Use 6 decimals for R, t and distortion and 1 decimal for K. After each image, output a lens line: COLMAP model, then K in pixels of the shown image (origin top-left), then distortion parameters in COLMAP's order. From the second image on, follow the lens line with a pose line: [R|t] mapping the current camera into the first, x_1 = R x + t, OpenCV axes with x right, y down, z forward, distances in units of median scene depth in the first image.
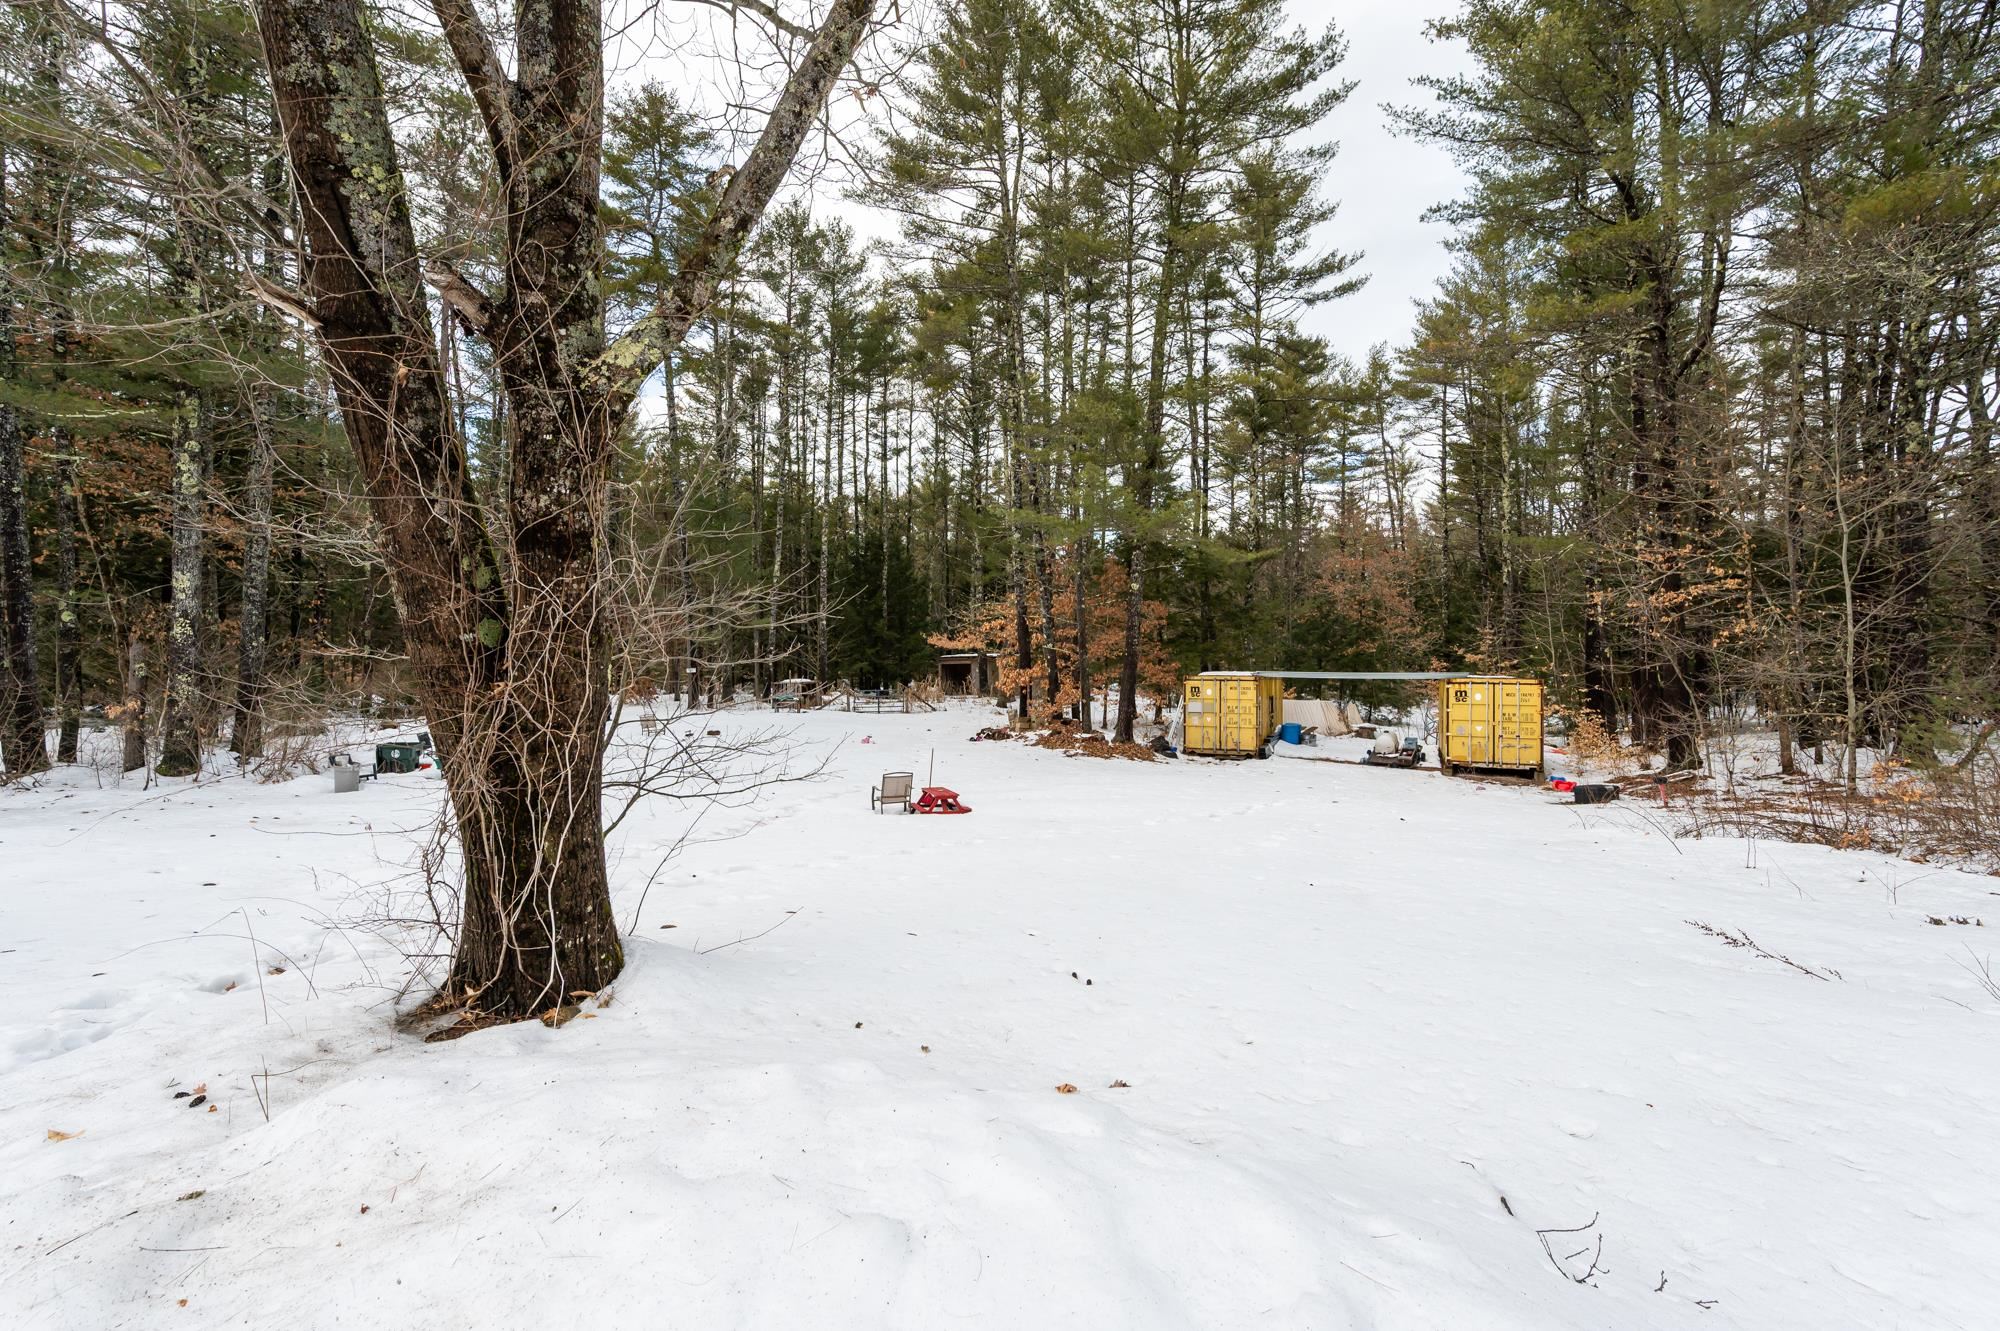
lens RADIAL K [[854.8, 0, 1000.0], [0, 854.8, 665.5], [0, 0, 1]] dist [0.023702, 0.000063]
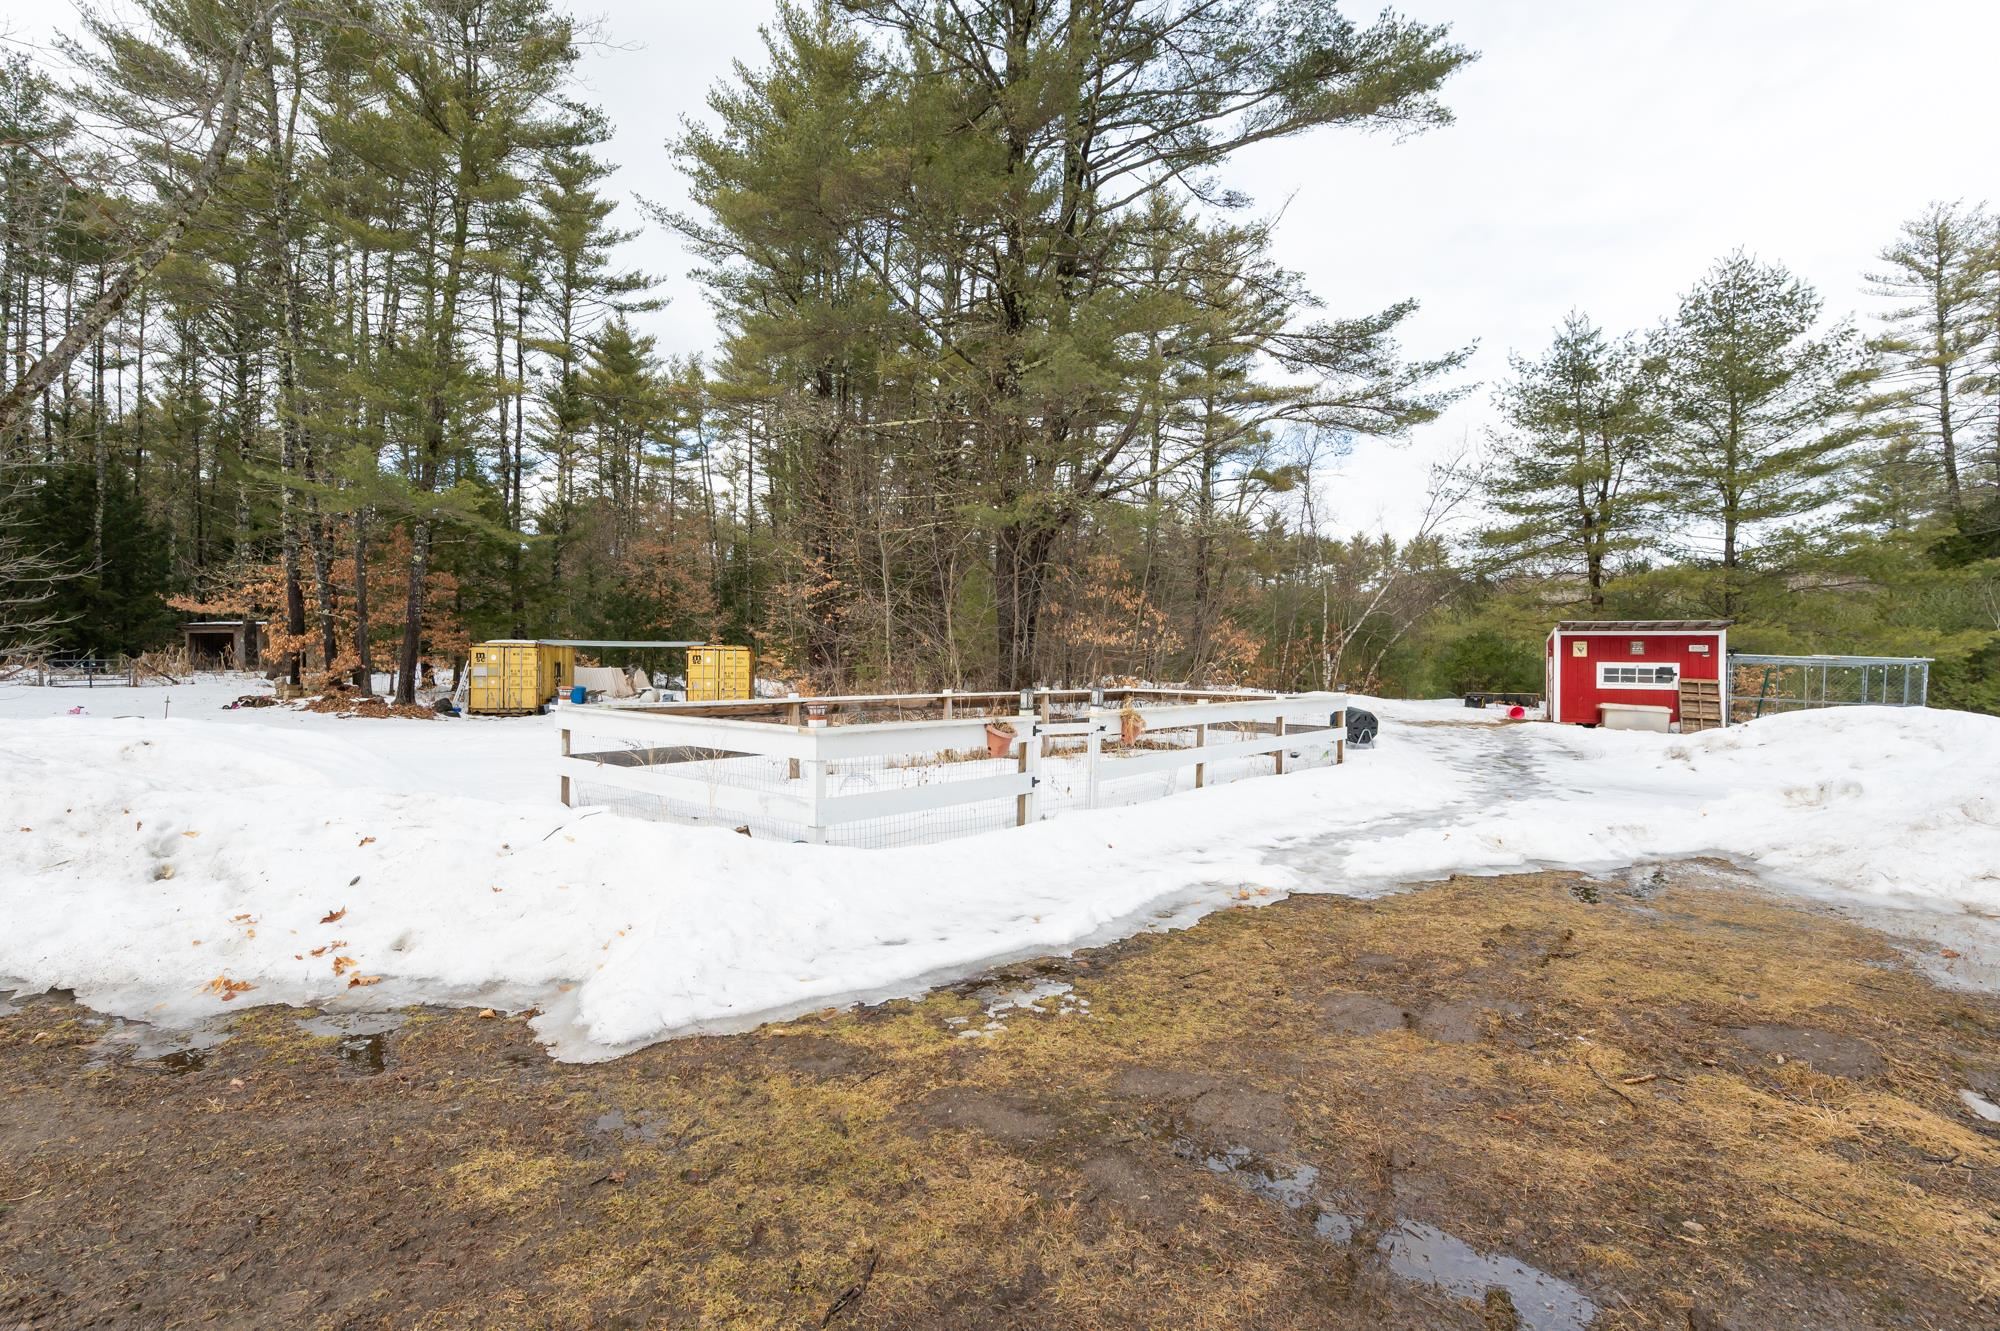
lens RADIAL K [[978.3, 0, 1000.0], [0, 978.3, 665.5], [0, 0, 1]] dist [-0.009210, 0.001336]
pose [[0.813753, 0.001979, 0.581208, 0.034093], [-0.011002, 0.999867, 0.011999, 0.015059], [-0.581107, -0.016159, 0.813667, -0.334804]]
